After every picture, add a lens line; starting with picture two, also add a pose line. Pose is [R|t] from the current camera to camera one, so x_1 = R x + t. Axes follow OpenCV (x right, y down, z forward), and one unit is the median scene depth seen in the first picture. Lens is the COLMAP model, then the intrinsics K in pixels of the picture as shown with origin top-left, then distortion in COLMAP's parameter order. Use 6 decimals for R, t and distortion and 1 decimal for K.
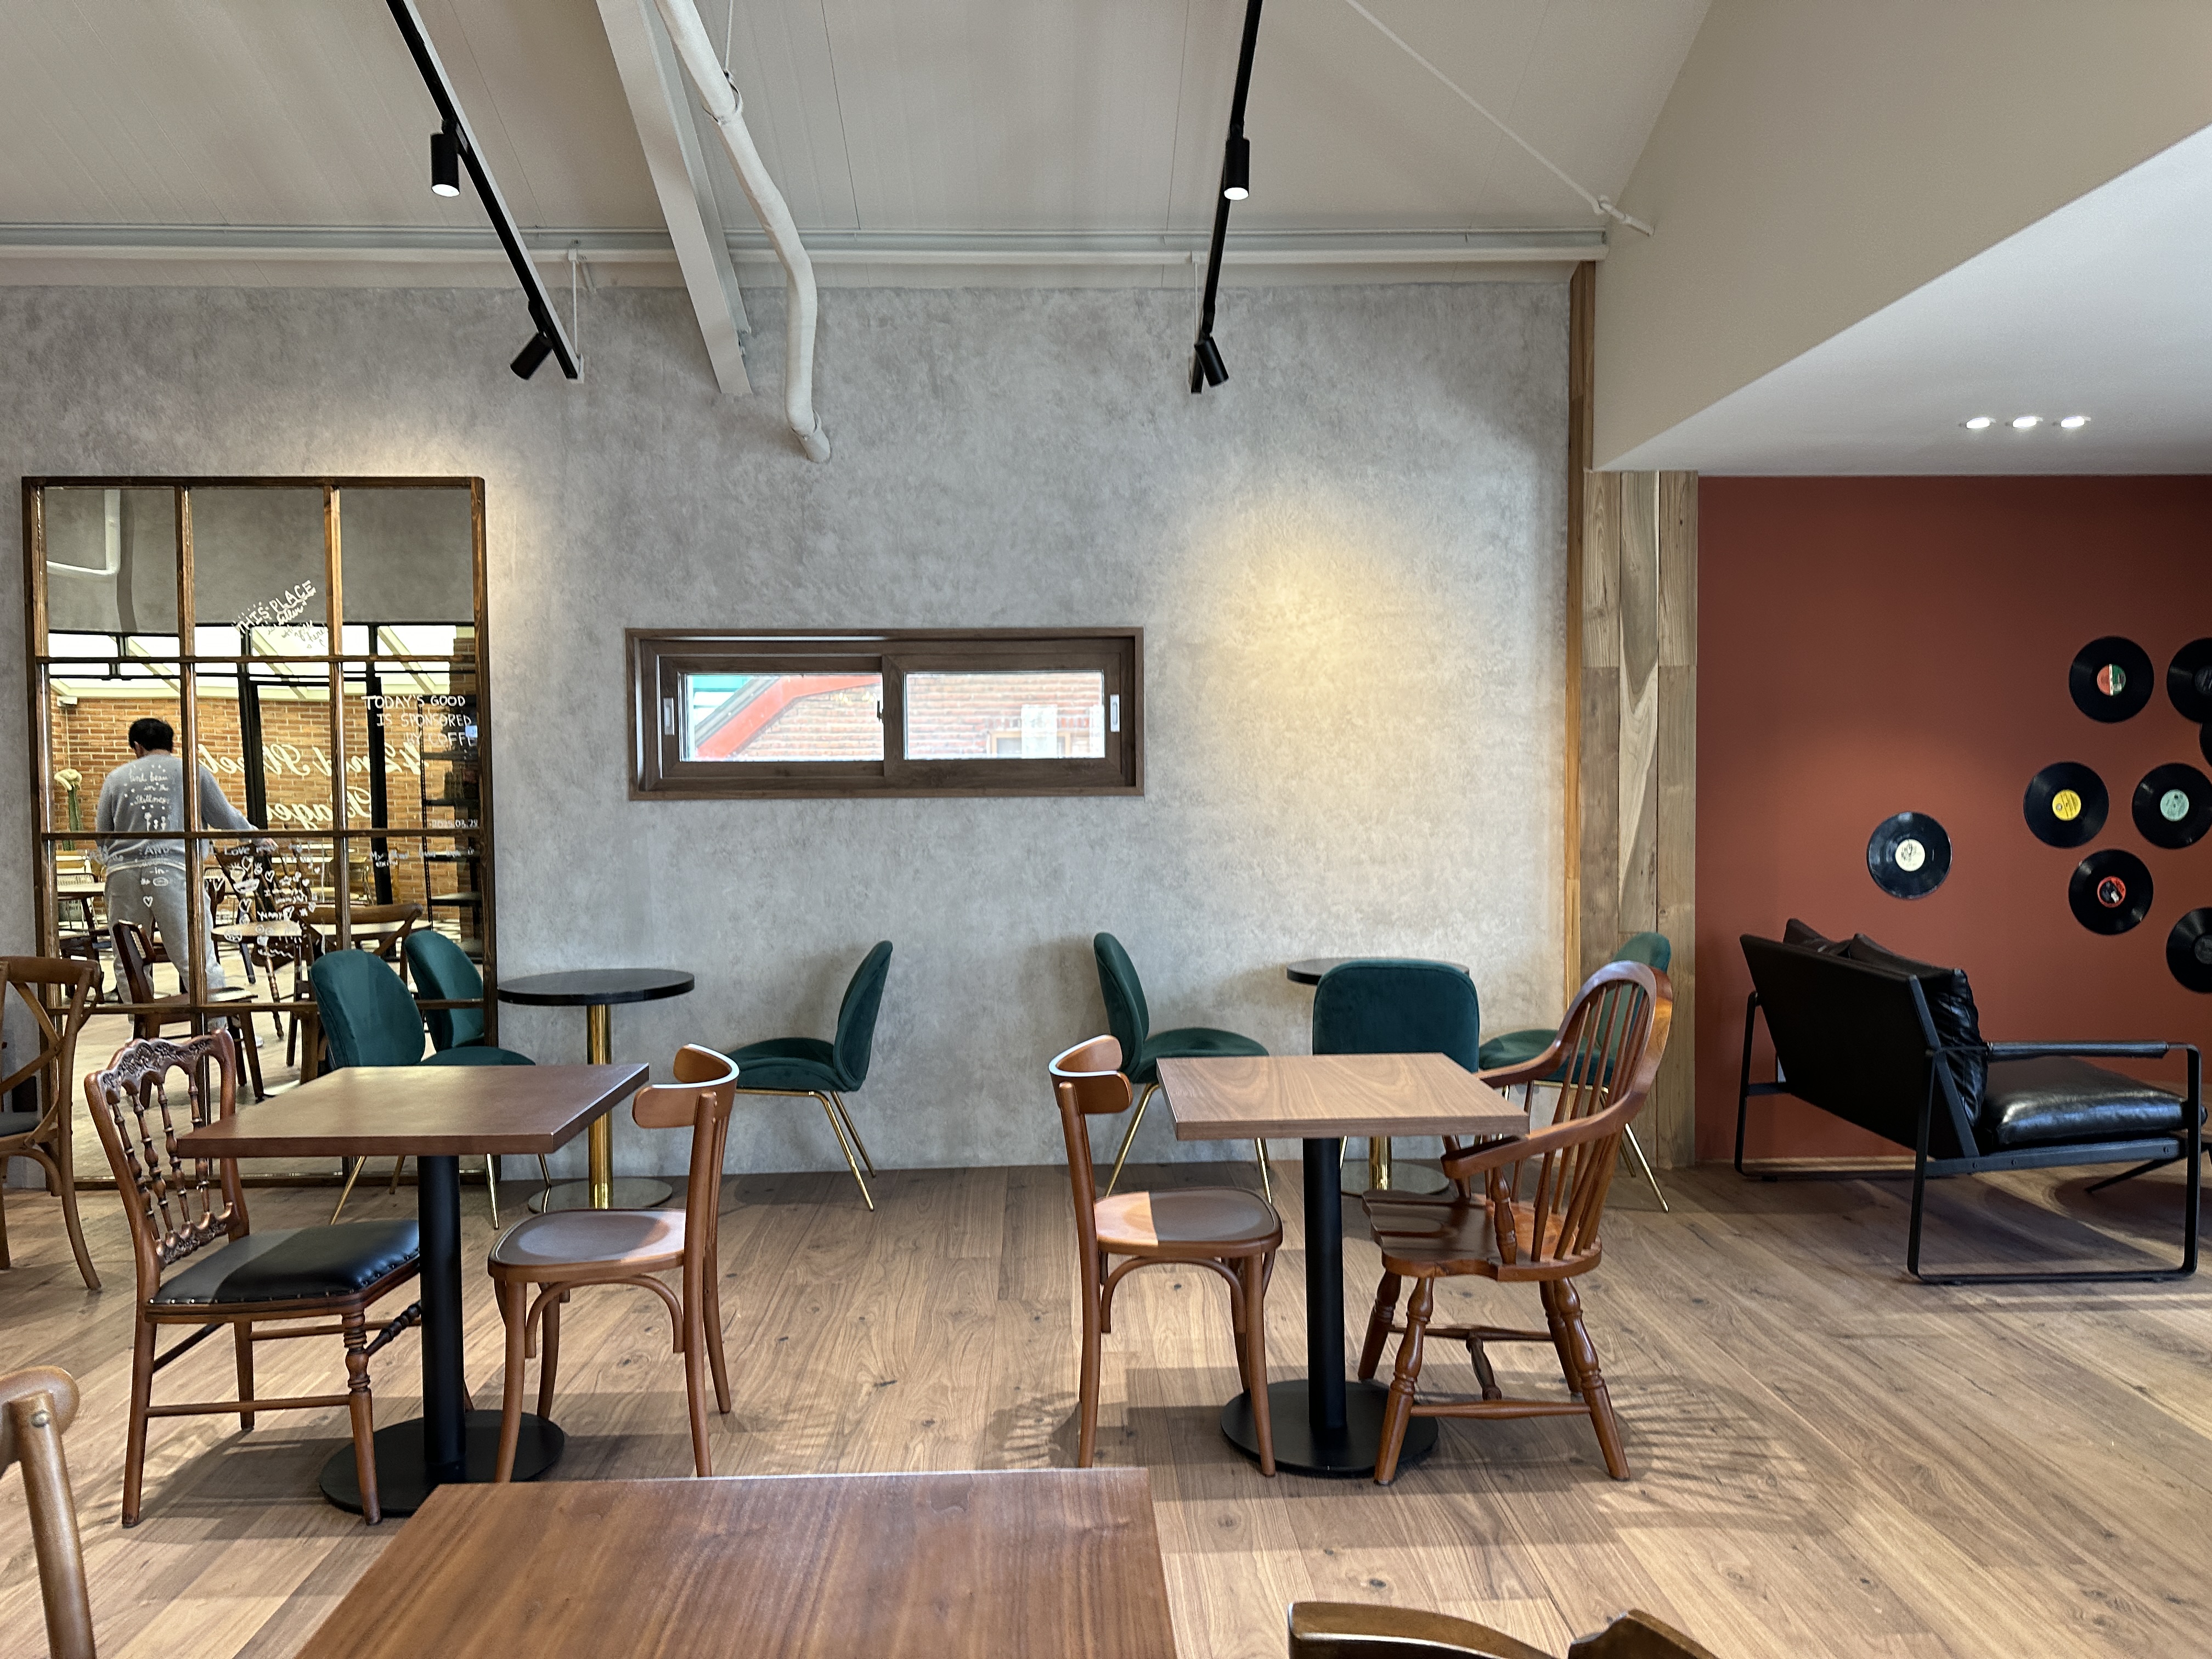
lens RADIAL K [[1556.8, 0, 1086.9], [0, 1556.8, 830.6], [0, 0, 1]] dist [0.017754, -0.016551]
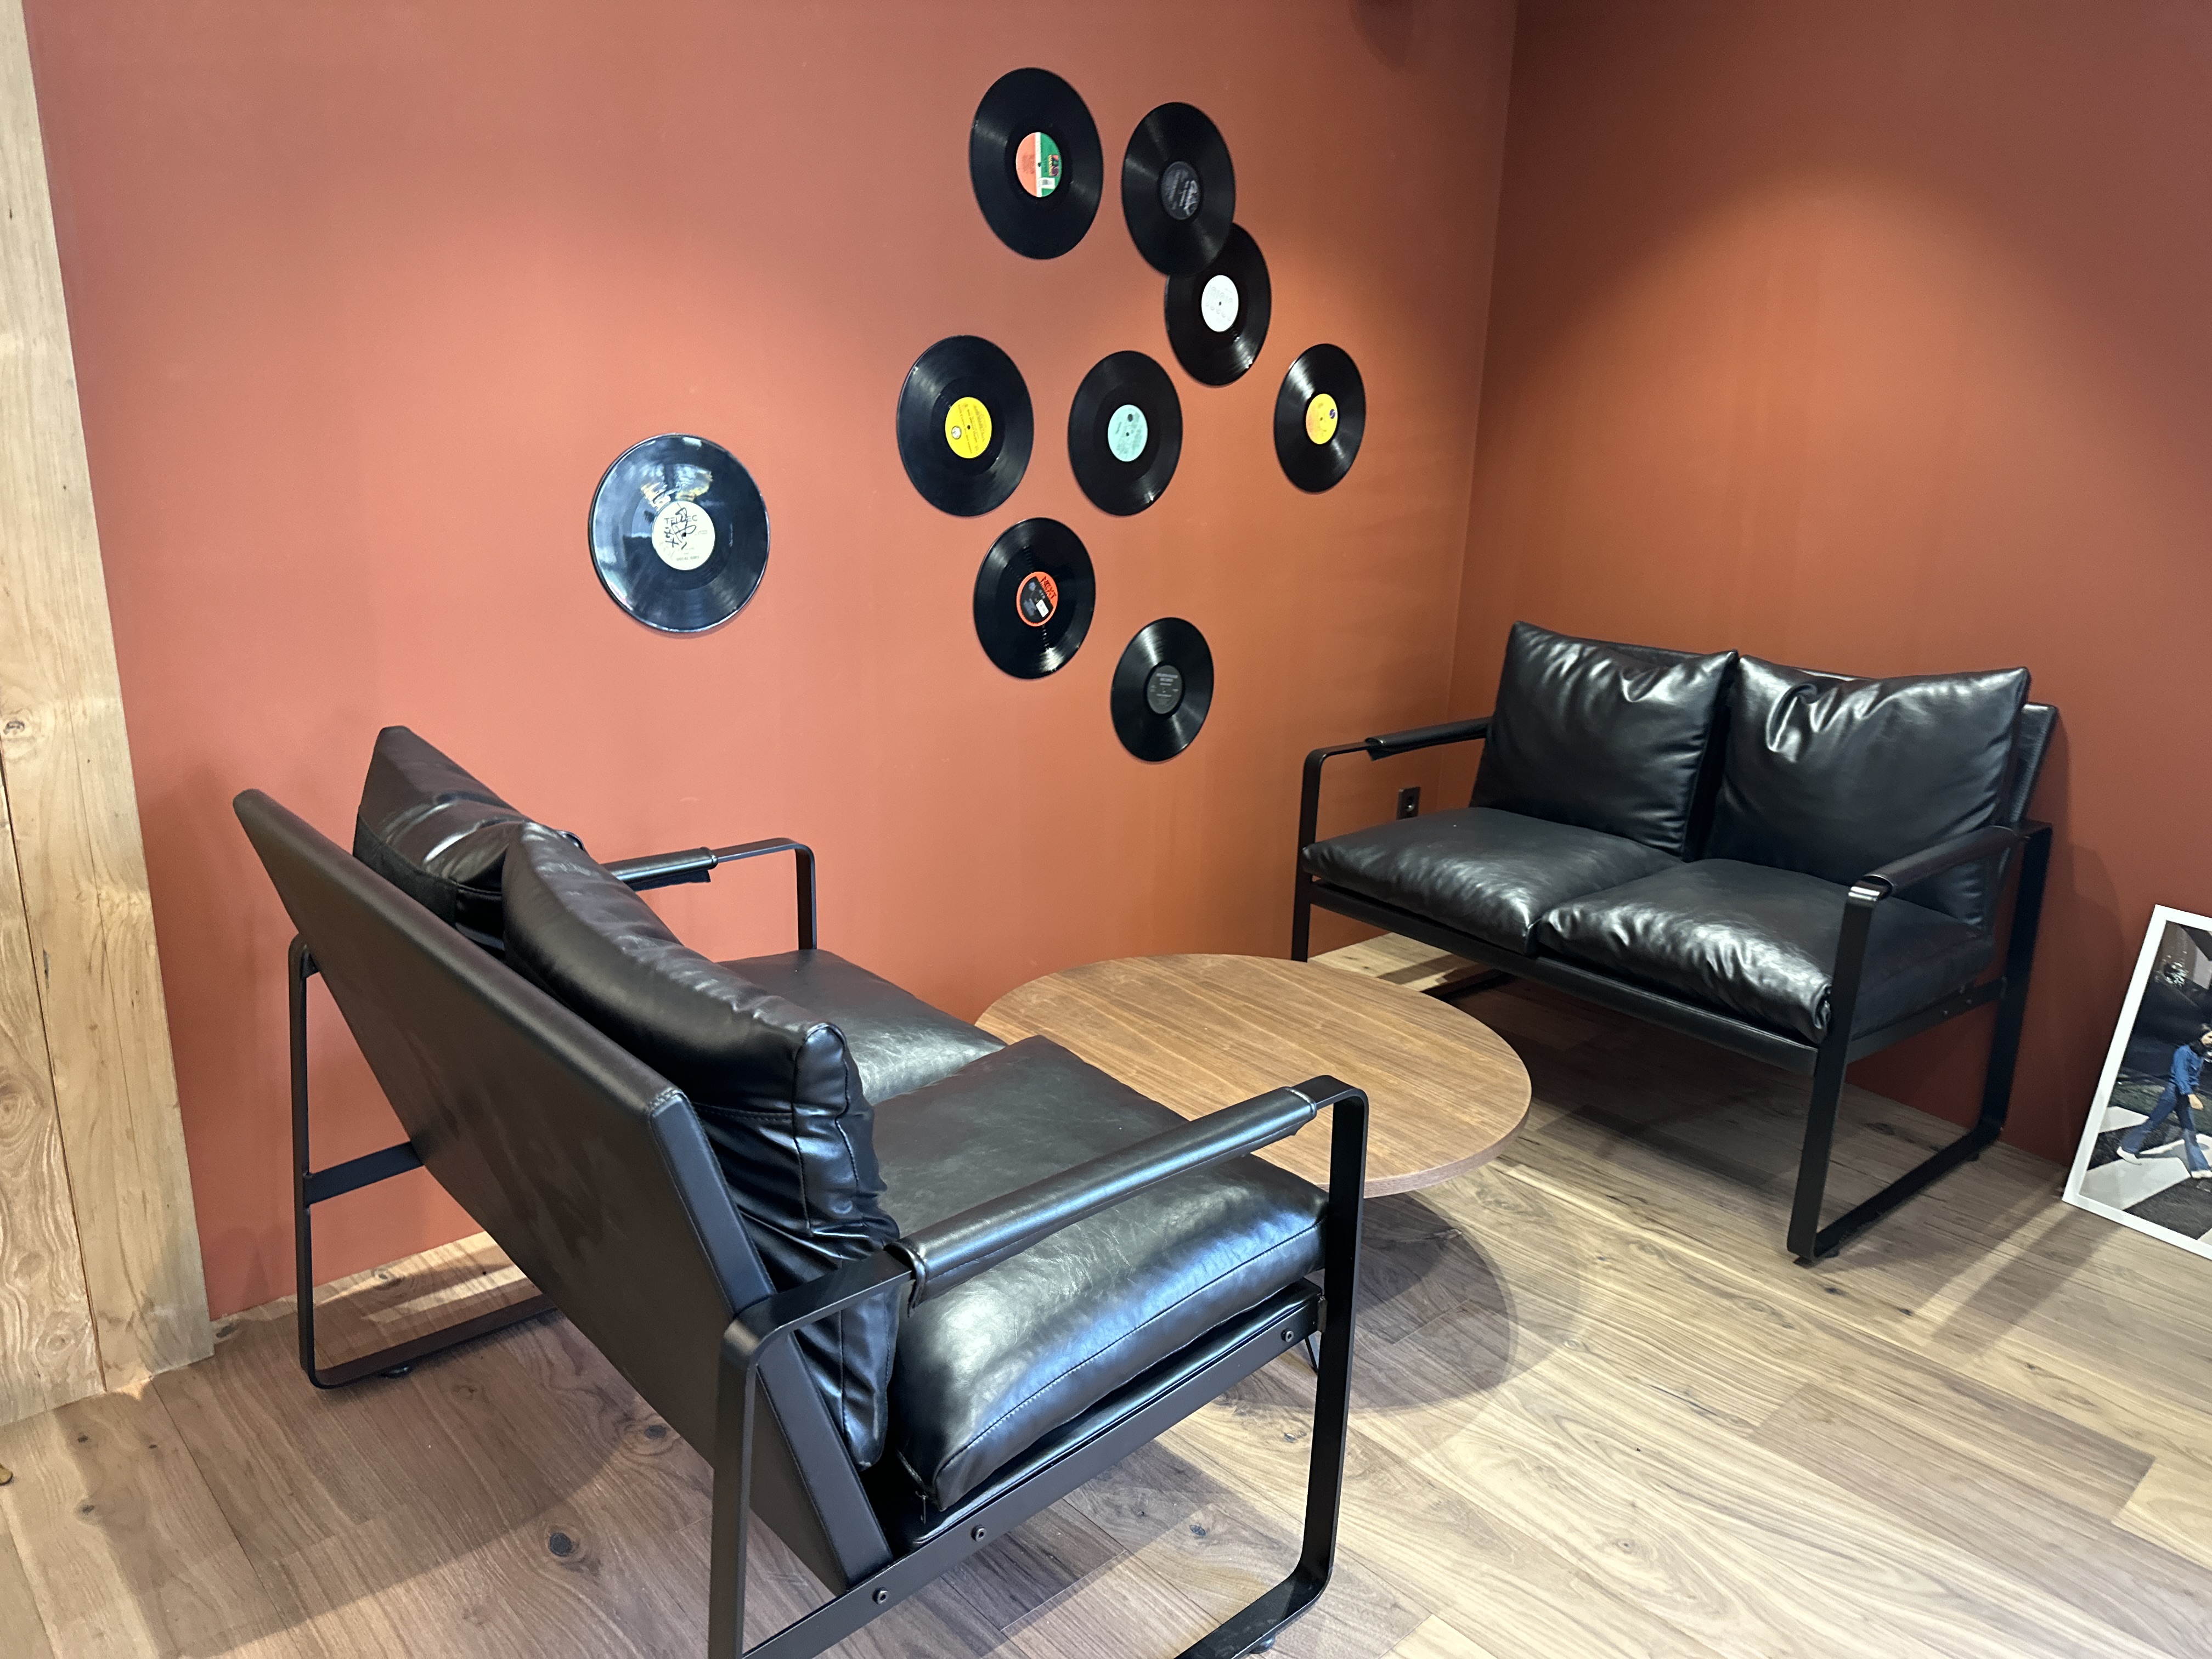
lens RADIAL K [[1556.8, 0, 1092.3], [0, 1556.8, 840.0], [0, 0, 1]] dist [0.017754, -0.016551]
pose [[0.755985, -0.146791, 0.637917, 0.323911], [-0.011732, 0.971337, 0.237417, -0.006895], [-0.654483, -0.186968, 0.732594, 0.590939]]
